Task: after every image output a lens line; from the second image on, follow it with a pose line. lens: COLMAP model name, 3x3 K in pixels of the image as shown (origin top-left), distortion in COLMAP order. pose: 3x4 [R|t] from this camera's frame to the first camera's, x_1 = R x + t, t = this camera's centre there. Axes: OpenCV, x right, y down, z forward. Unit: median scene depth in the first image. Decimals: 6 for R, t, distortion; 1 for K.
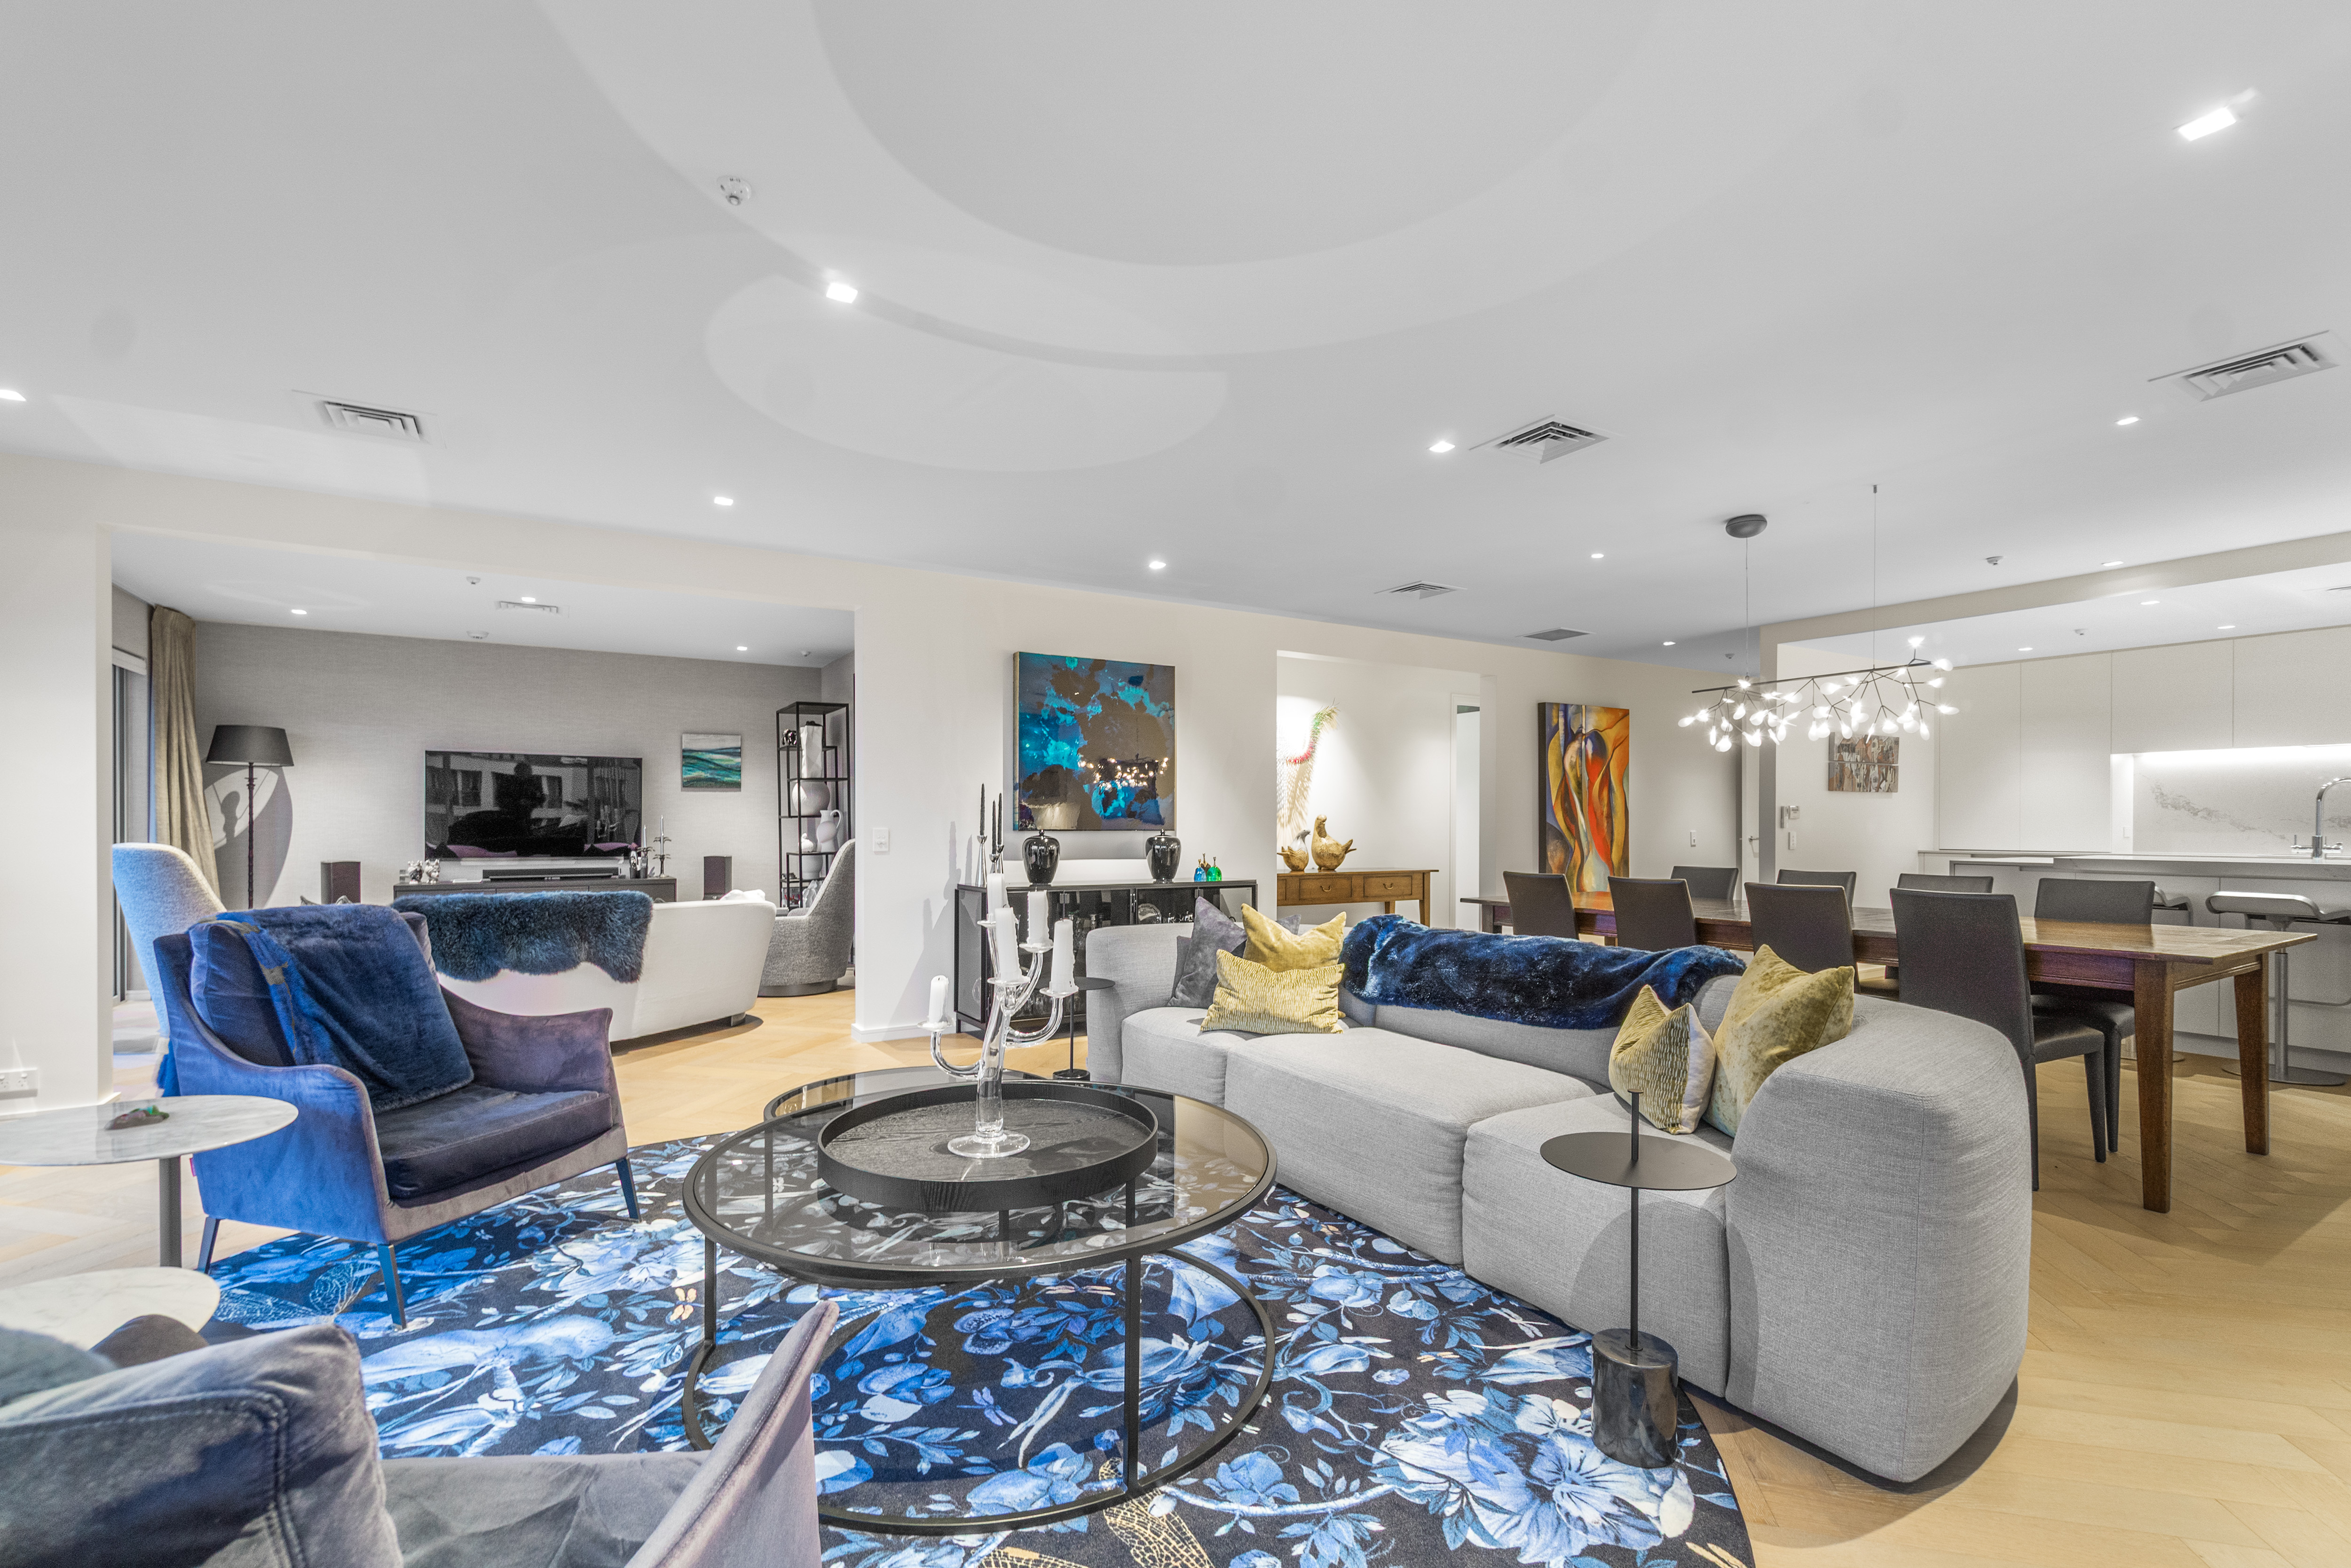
lens RADIAL K [[982.1, 0, 1166.6], [0, 982.1, 828.1], [0, 0, 1]] dist [-0.002347, -0.000133]
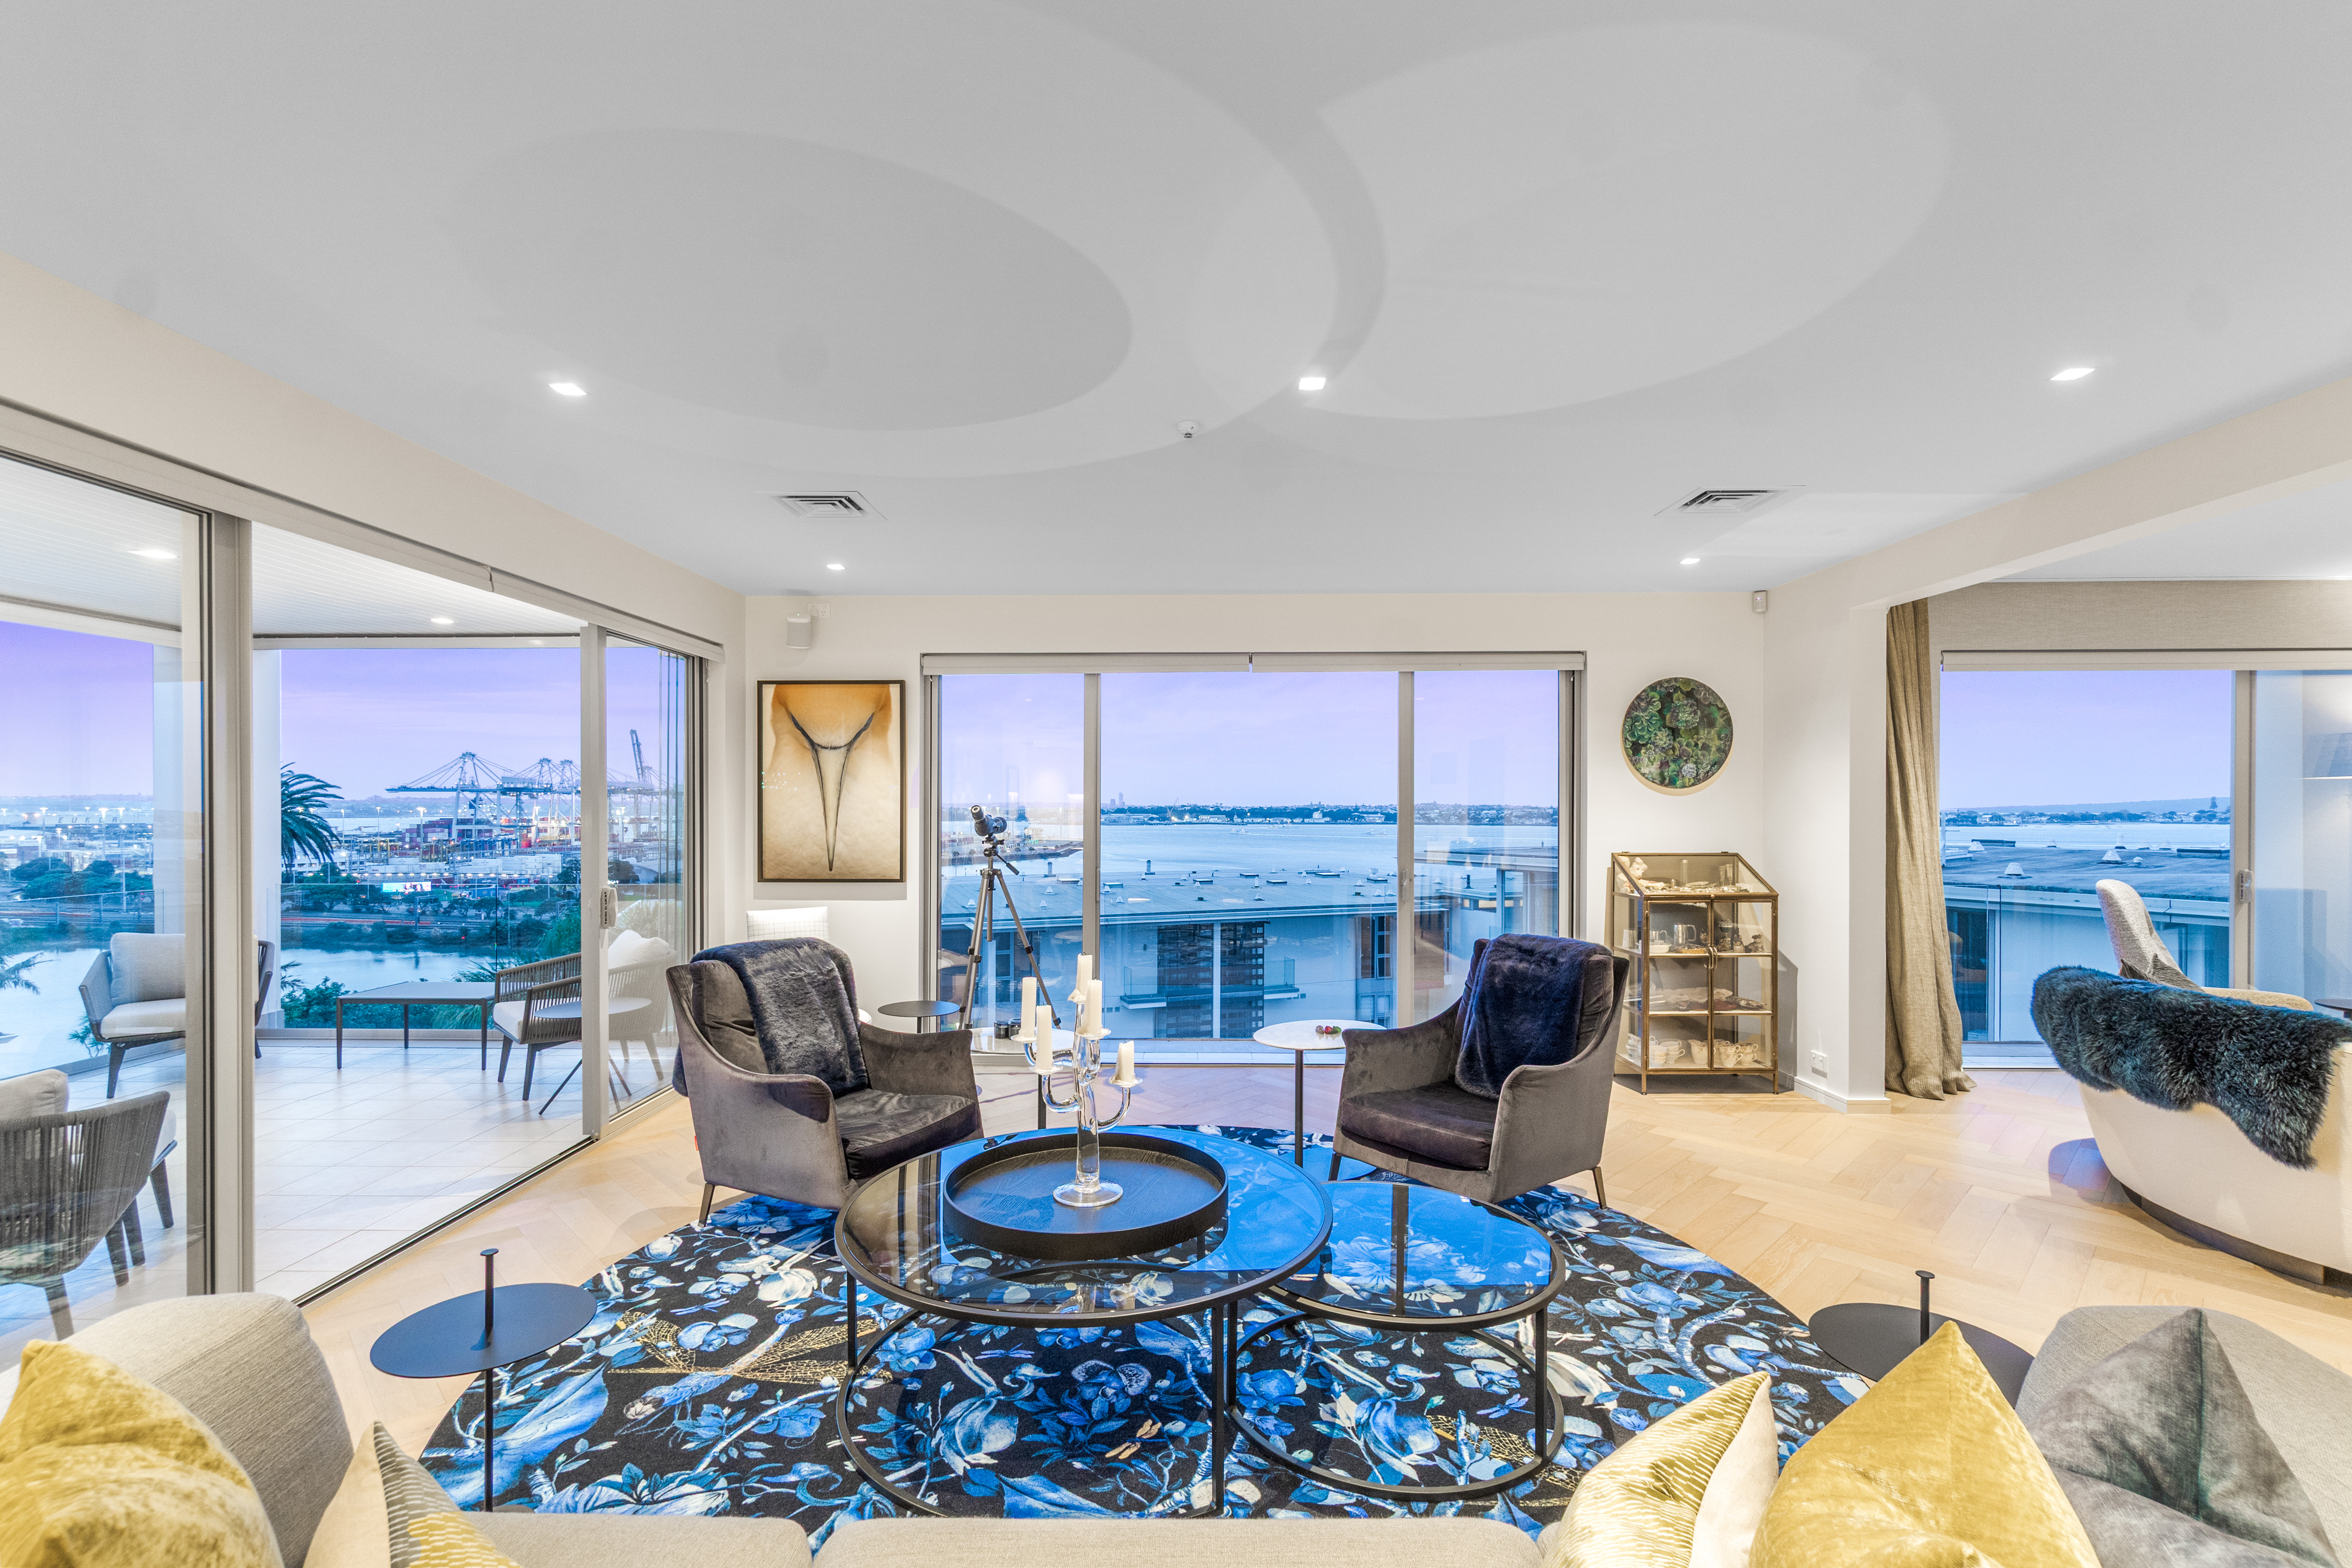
lens RADIAL K [[1058.7, 0, 1184.3], [0, 1058.7, 820.2], [0, 0, 1]] dist [-0.000627, 0.000276]
pose [[-0.513461, 0.008834, -0.858068, 0.828839], [-0.000138, 0.999946, 0.010377, -0.137104], [0.858113, 0.005446, -0.513432, 1.736086]]
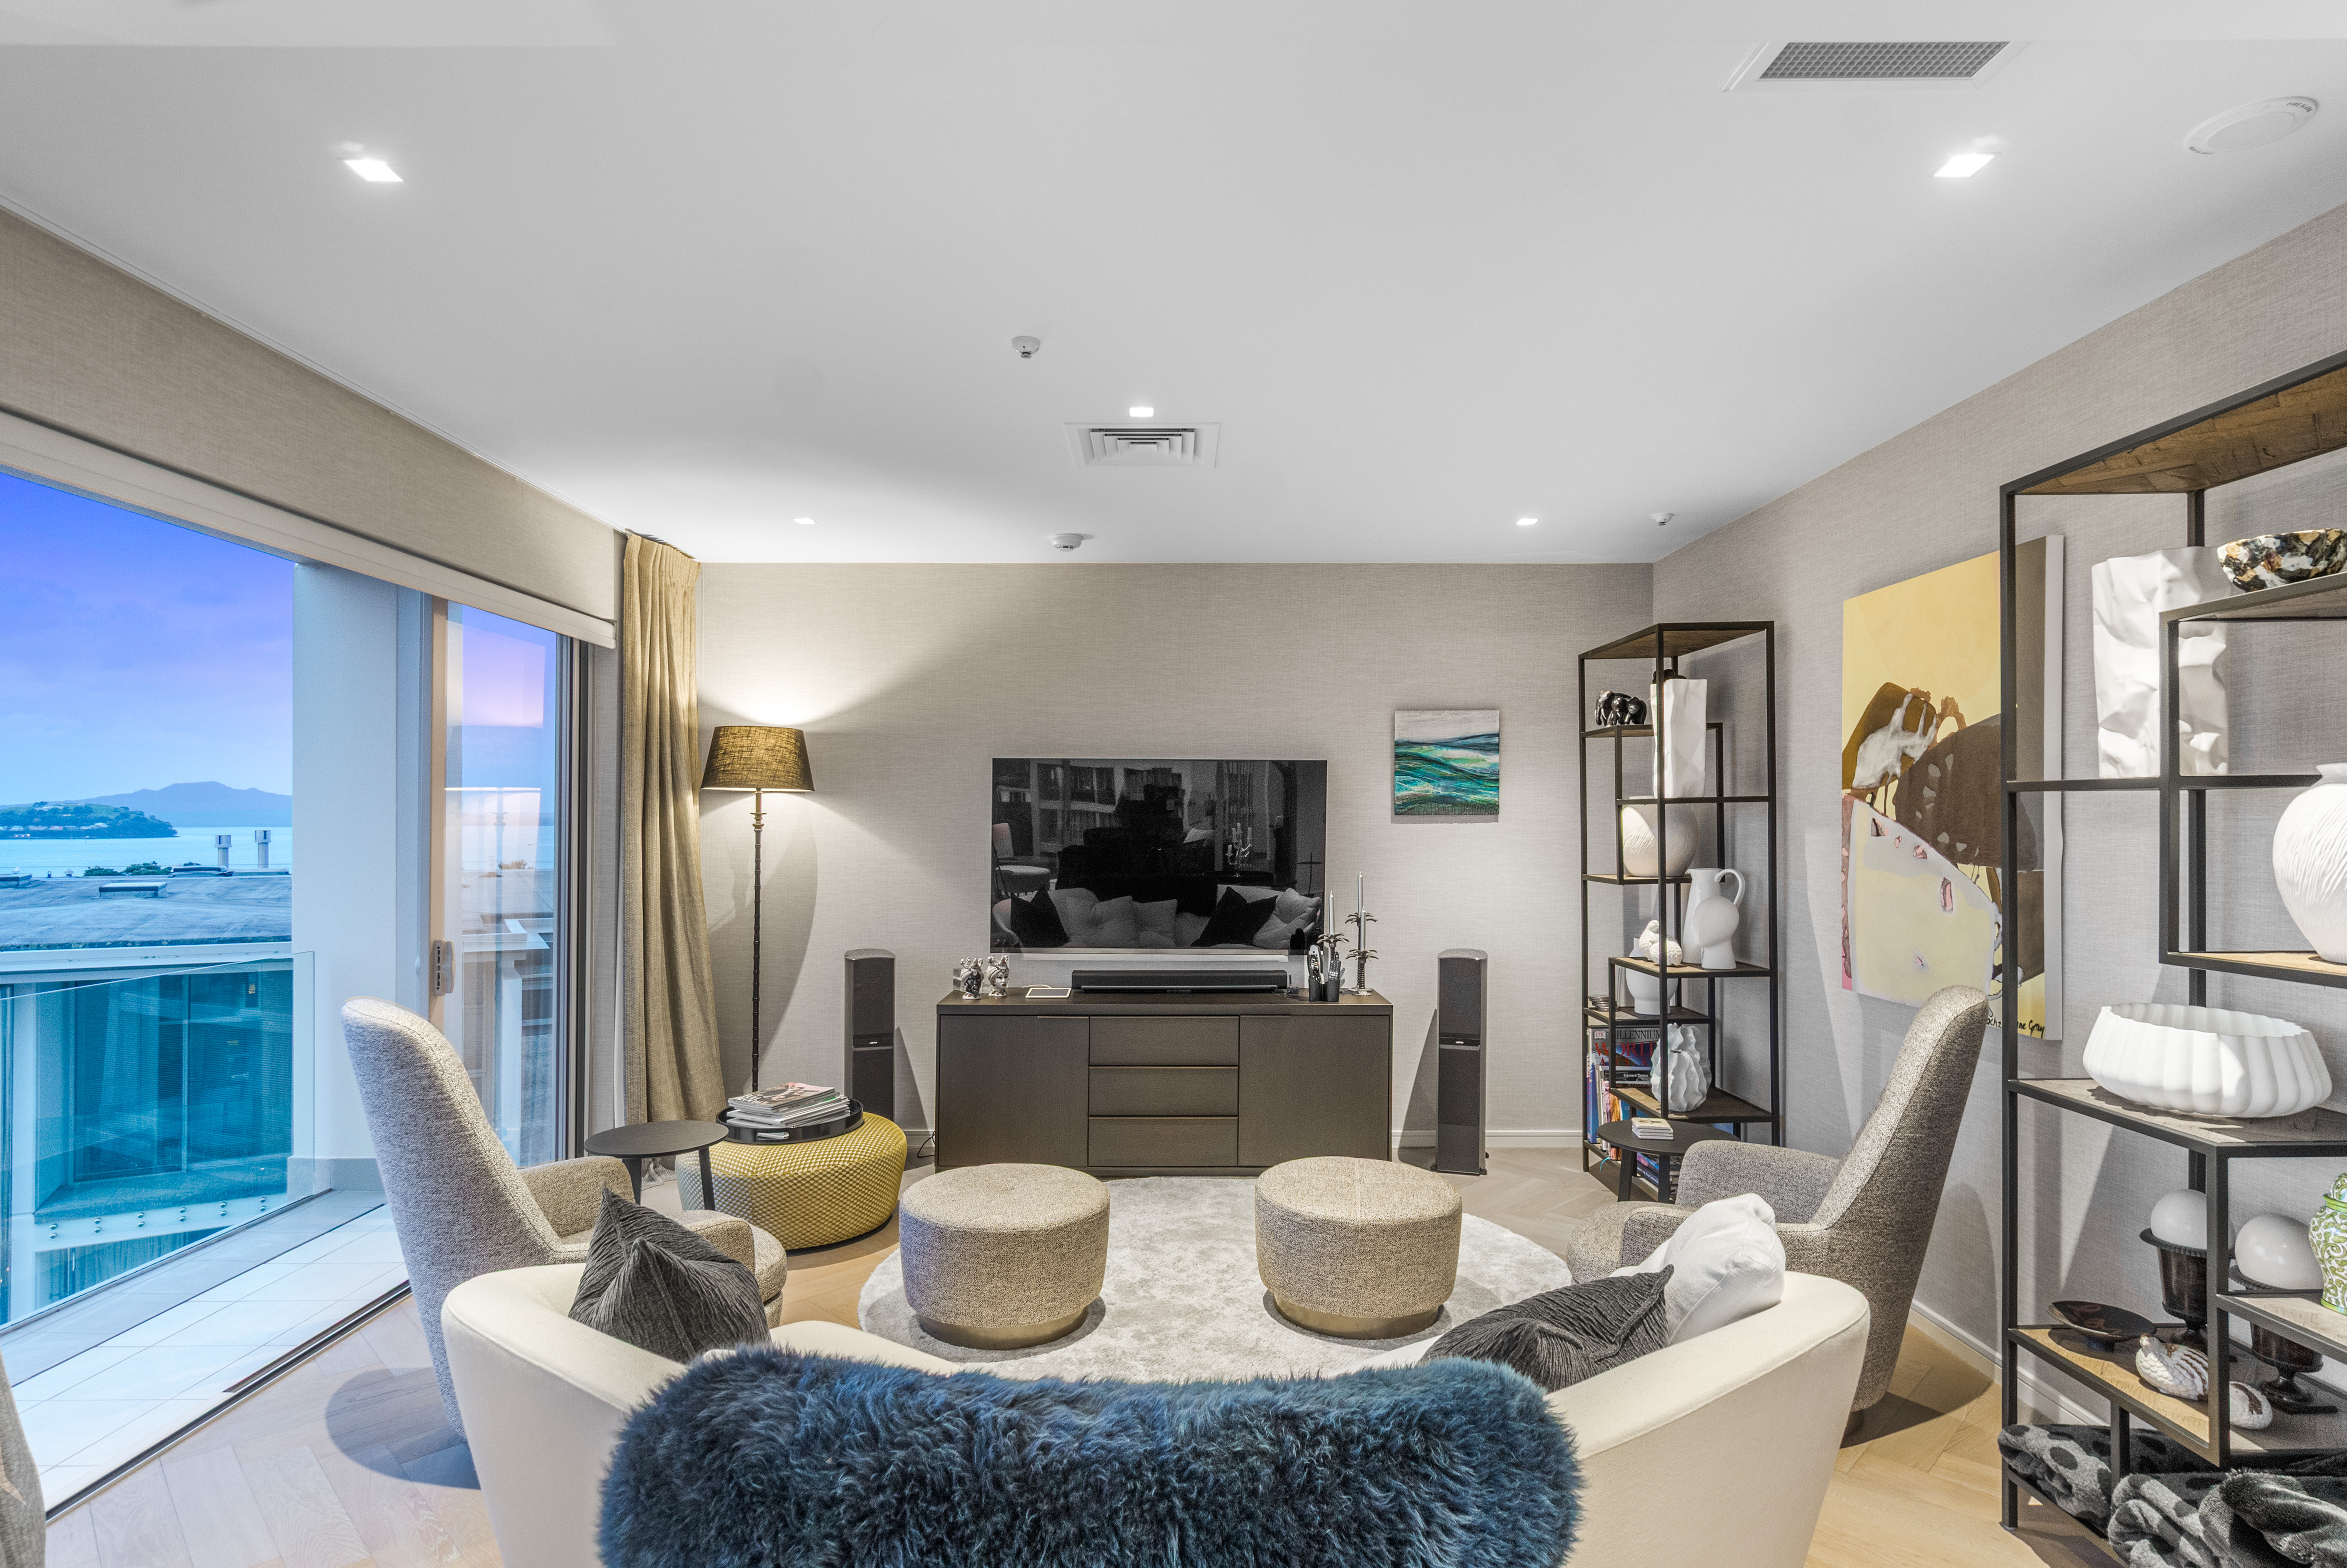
lens RADIAL K [[1264.4, 0, 1184.7], [0, 1264.4, 831.7], [0, 0, 1]] dist [0.002169, 0.000310]
pose [[0.854611, 0.005365, -0.519241, -1.102489], [-0.004314, 0.999985, 0.003232, -0.158077], [0.519250, -0.000522, 0.854622, 1.710570]]
